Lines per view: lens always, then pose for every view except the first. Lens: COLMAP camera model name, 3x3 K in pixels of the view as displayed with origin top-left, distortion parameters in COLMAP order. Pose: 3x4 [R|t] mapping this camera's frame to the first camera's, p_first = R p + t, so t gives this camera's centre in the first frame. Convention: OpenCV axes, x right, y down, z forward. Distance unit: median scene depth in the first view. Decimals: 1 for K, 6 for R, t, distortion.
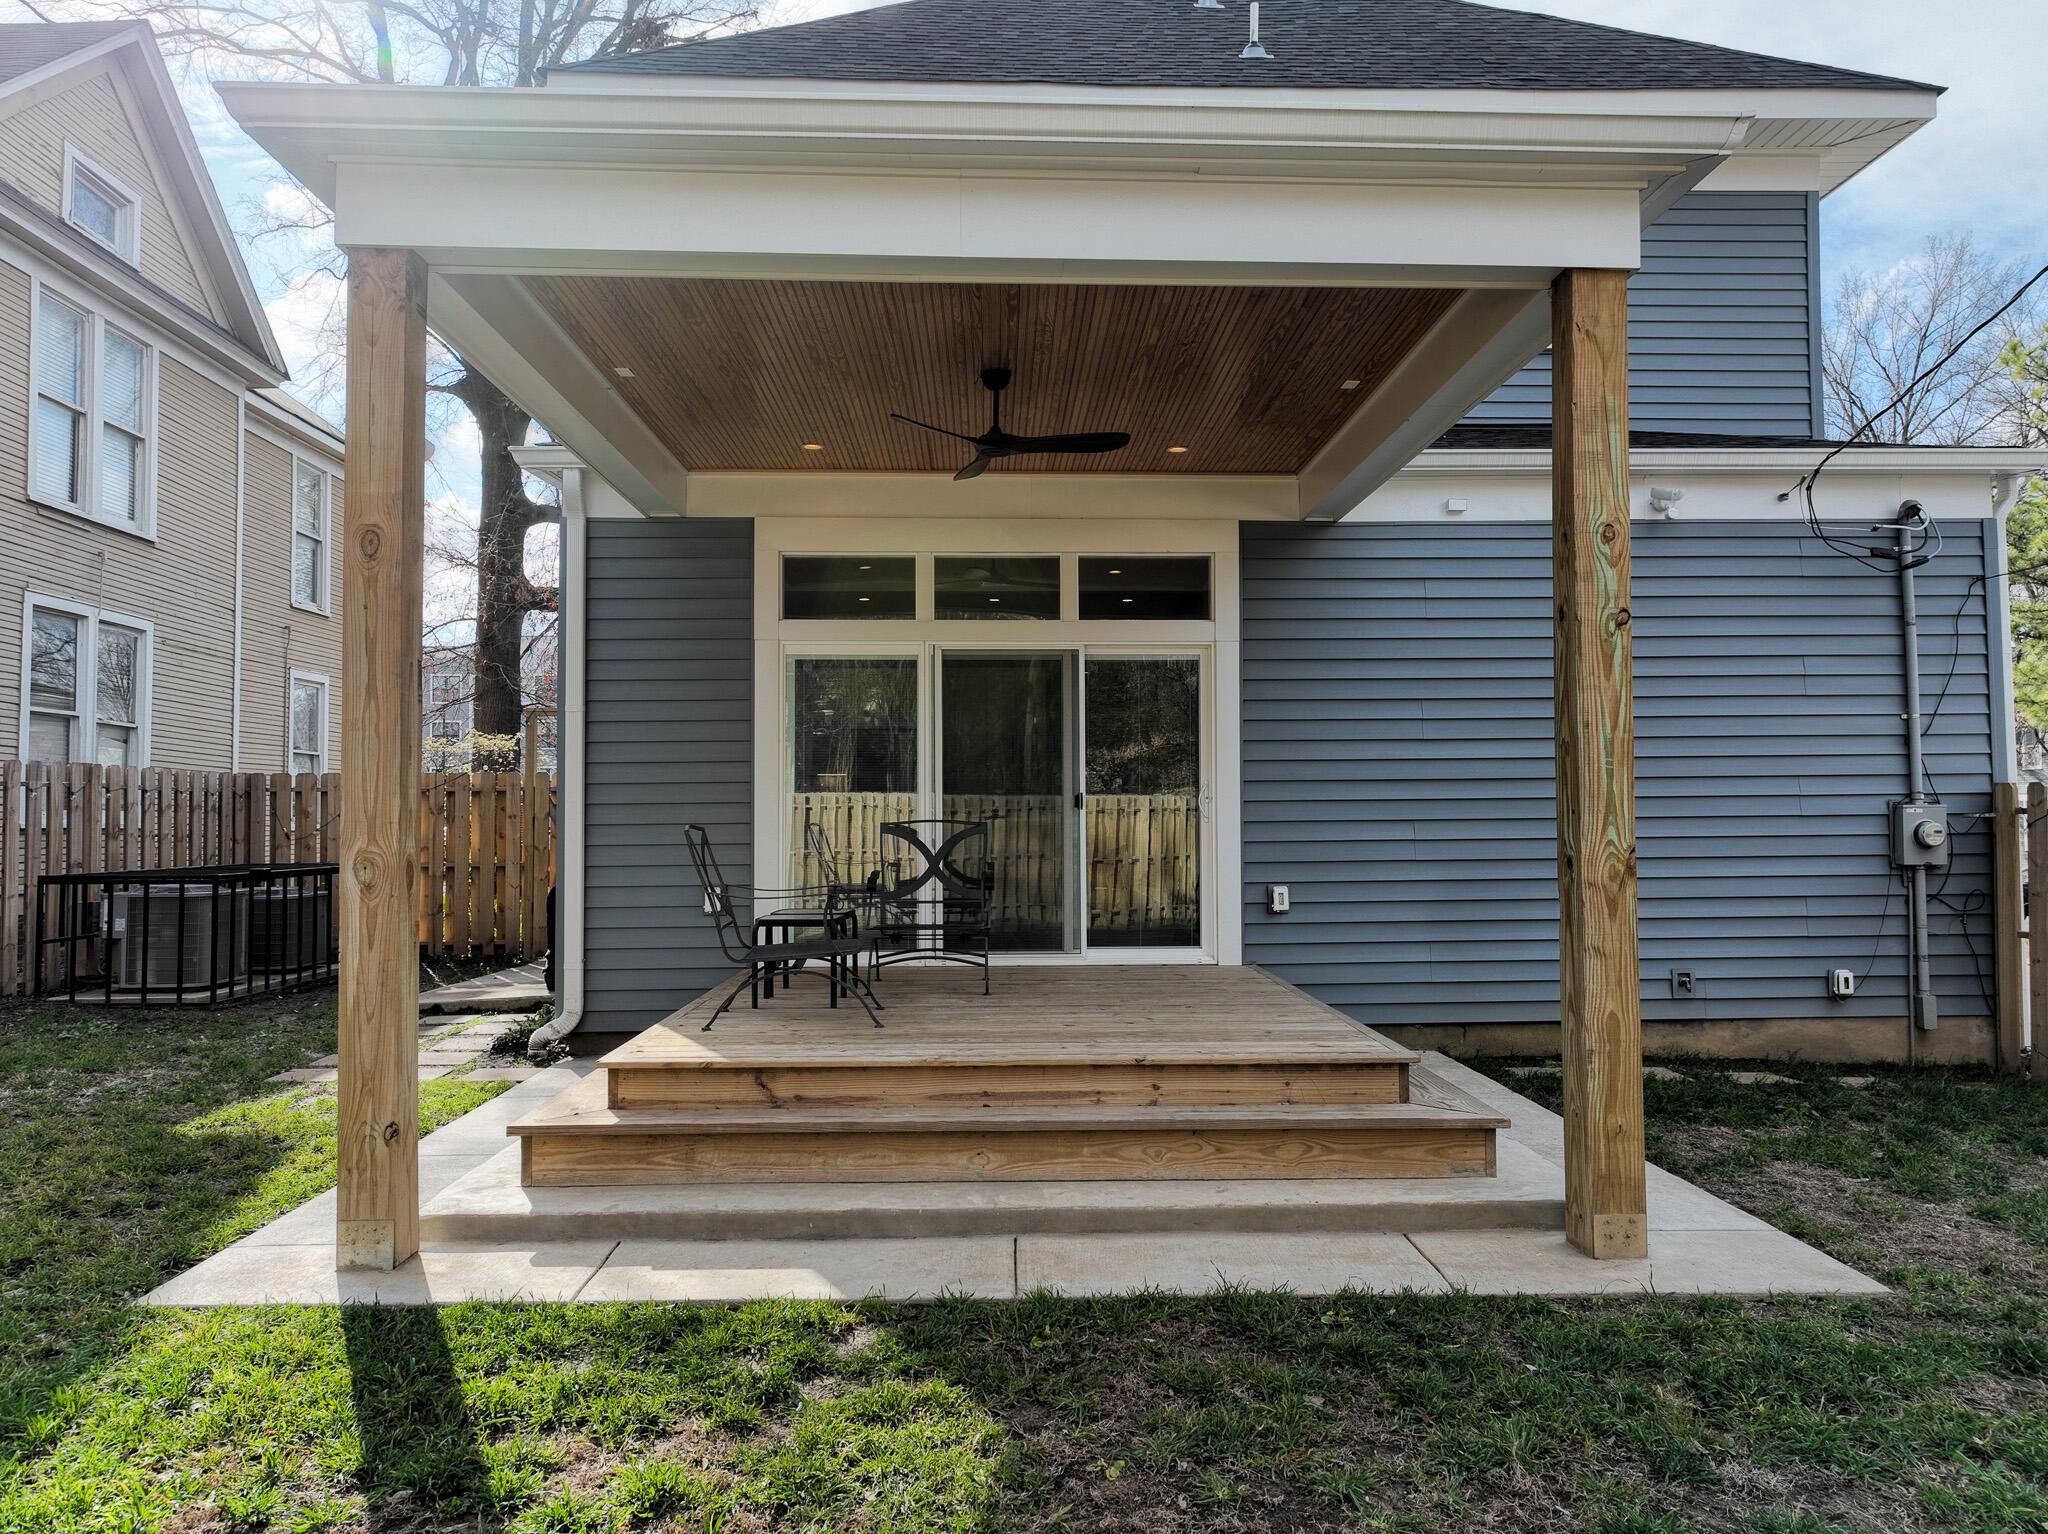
lens RADIAL K [[1436.0, 0, 1029.0], [0, 1436.0, 769.3], [0, 0, 1]] dist [-0.001625, 0.015825]
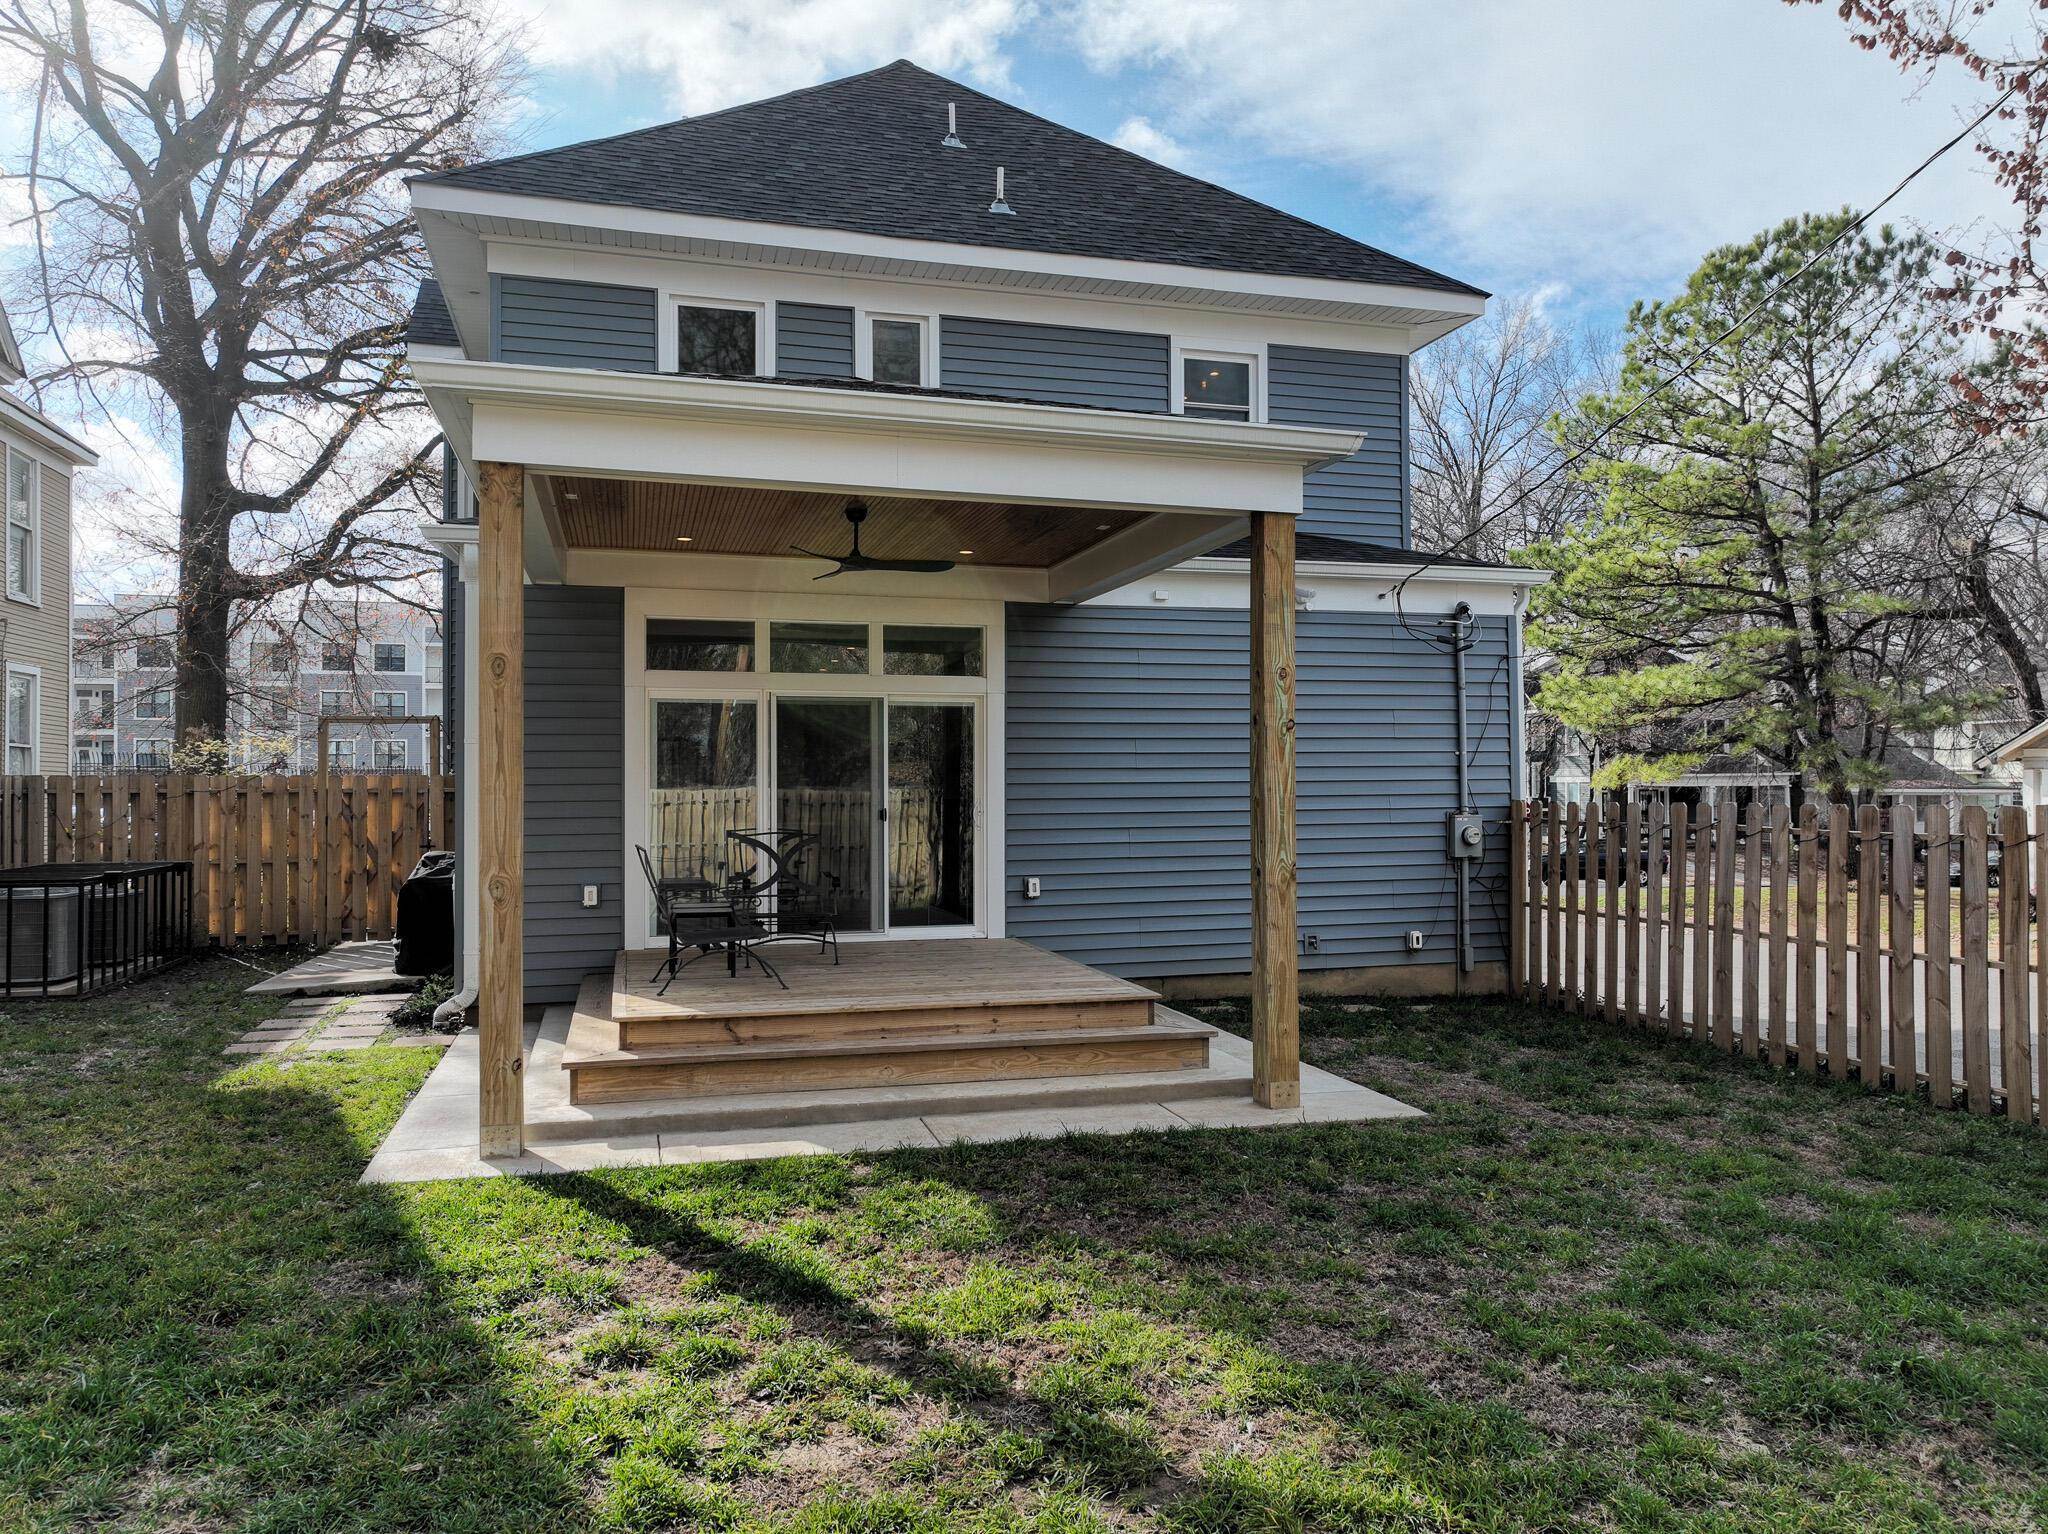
lens RADIAL K [[1436.0, 0, 1024.1], [0, 1436.0, 772.4], [0, 0, 1]] dist [-0.001625, 0.015825]
pose [[0.971567, 0.003566, 0.236739, -0.150469], [-0.008591, 0.999759, 0.020197, -0.044049], [-0.236610, -0.021656, 0.971363, -0.291923]]
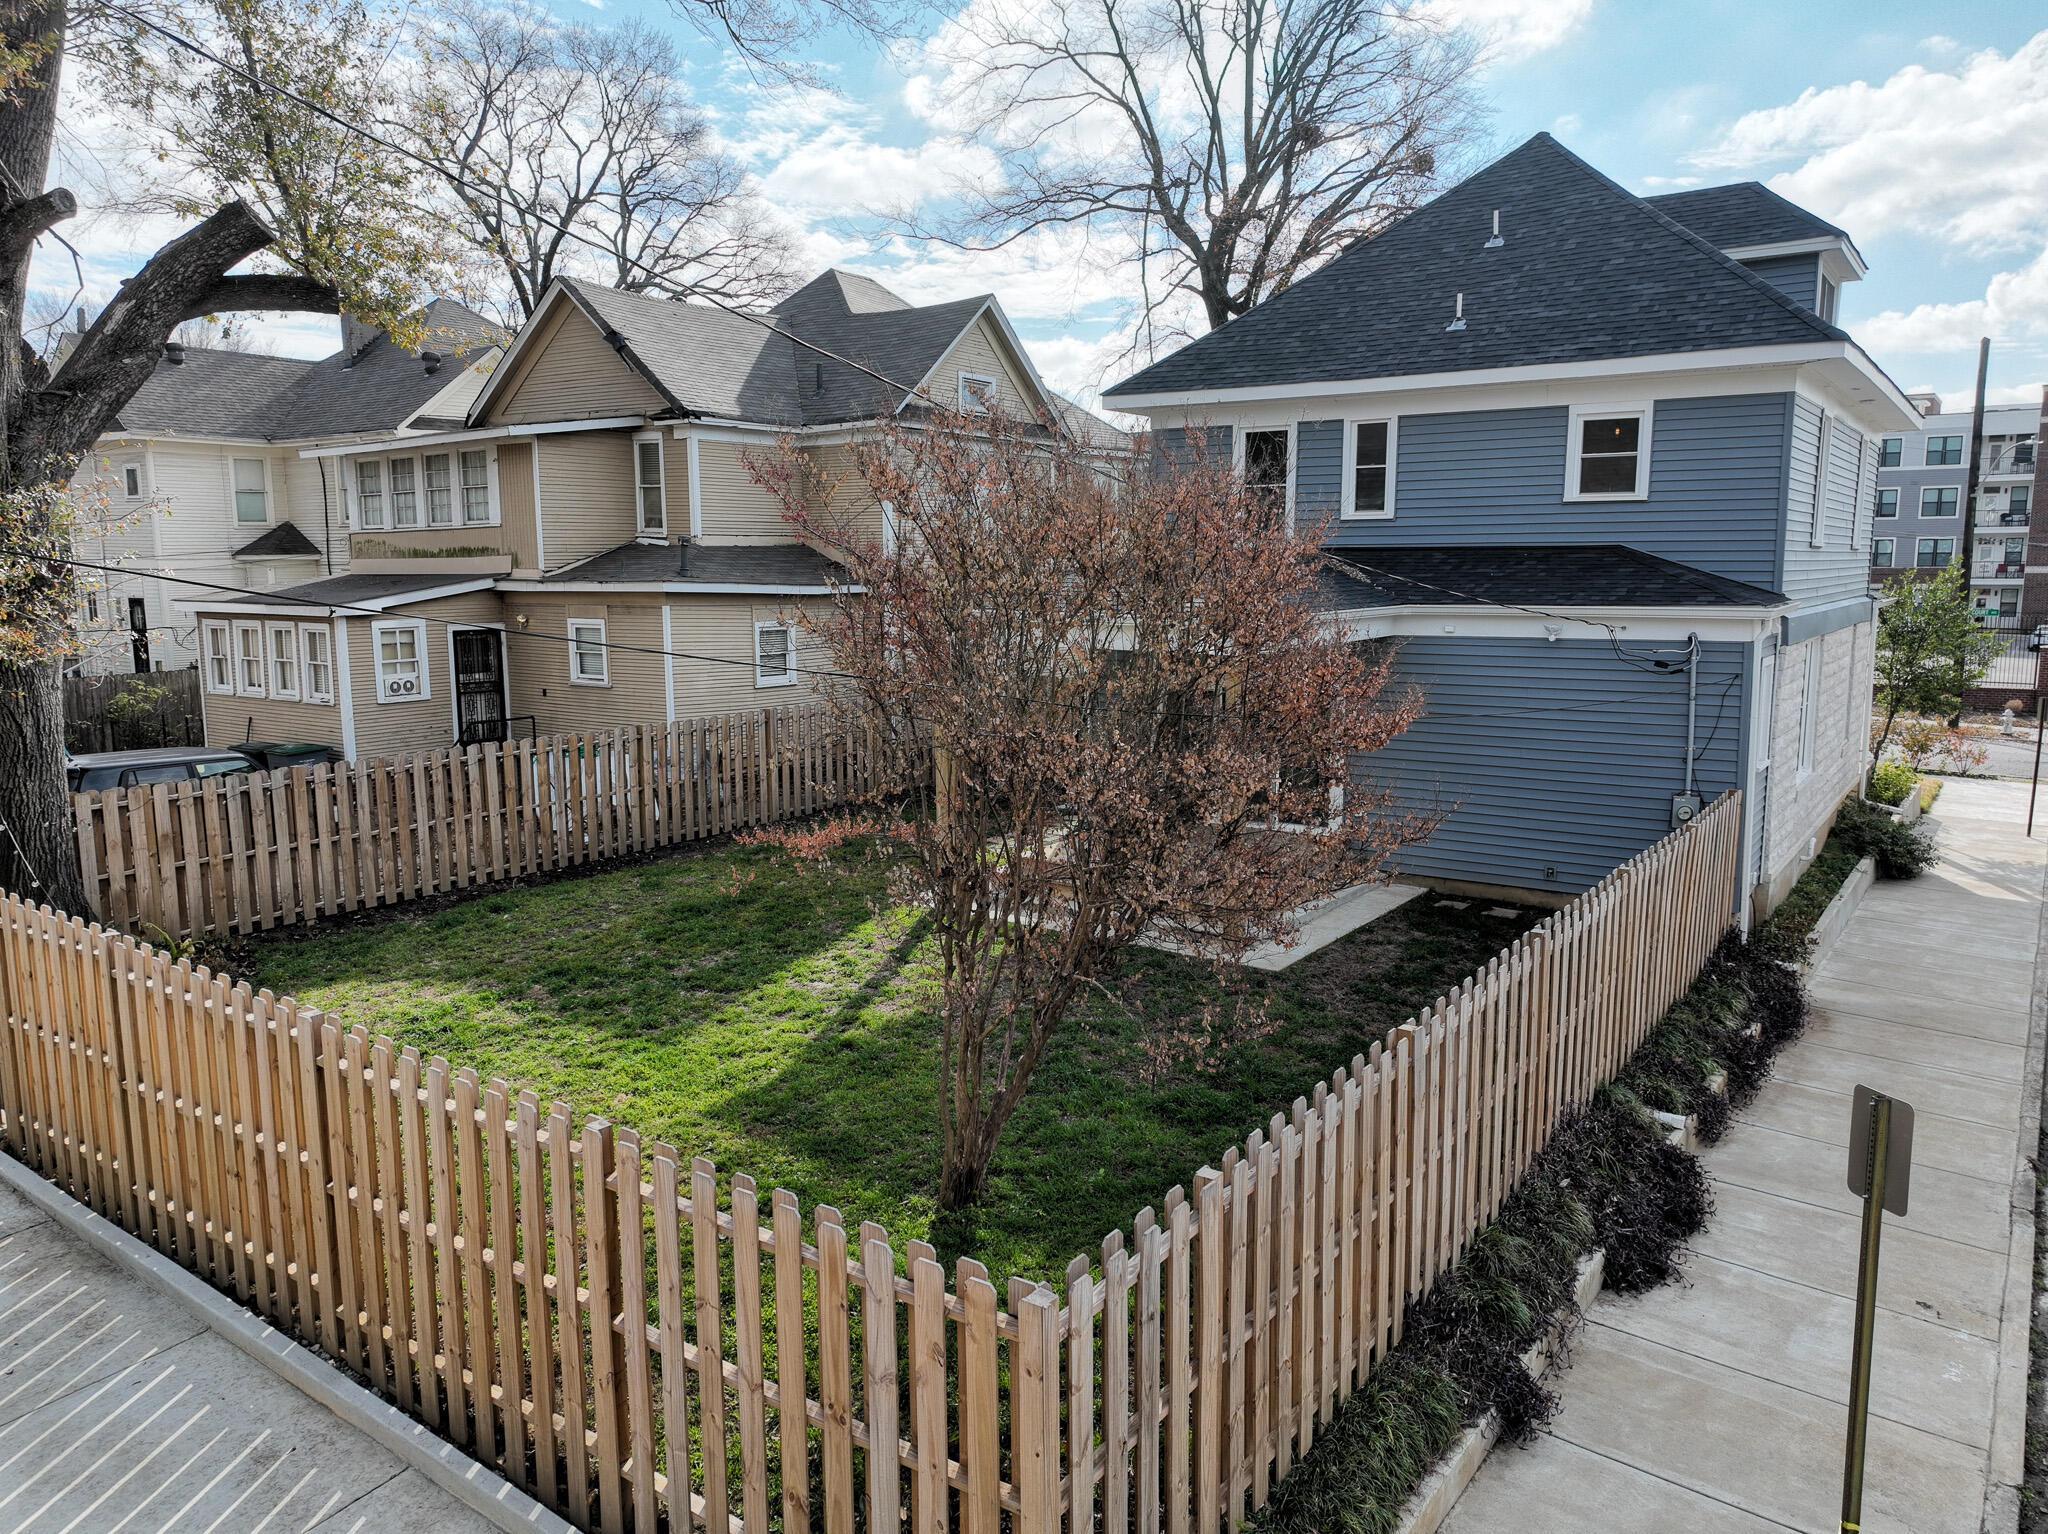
lens RADIAL K [[1436.0, 0, 1027.4], [0, 1436.0, 762.3], [0, 0, 1]] dist [-0.001625, 0.015825]
pose [[0.789634, 0.084691, -0.607705, 1.089635], [0.026561, 0.984782, 0.171754, -0.367511], [0.613003, -0.151764, 0.775368, -0.975257]]
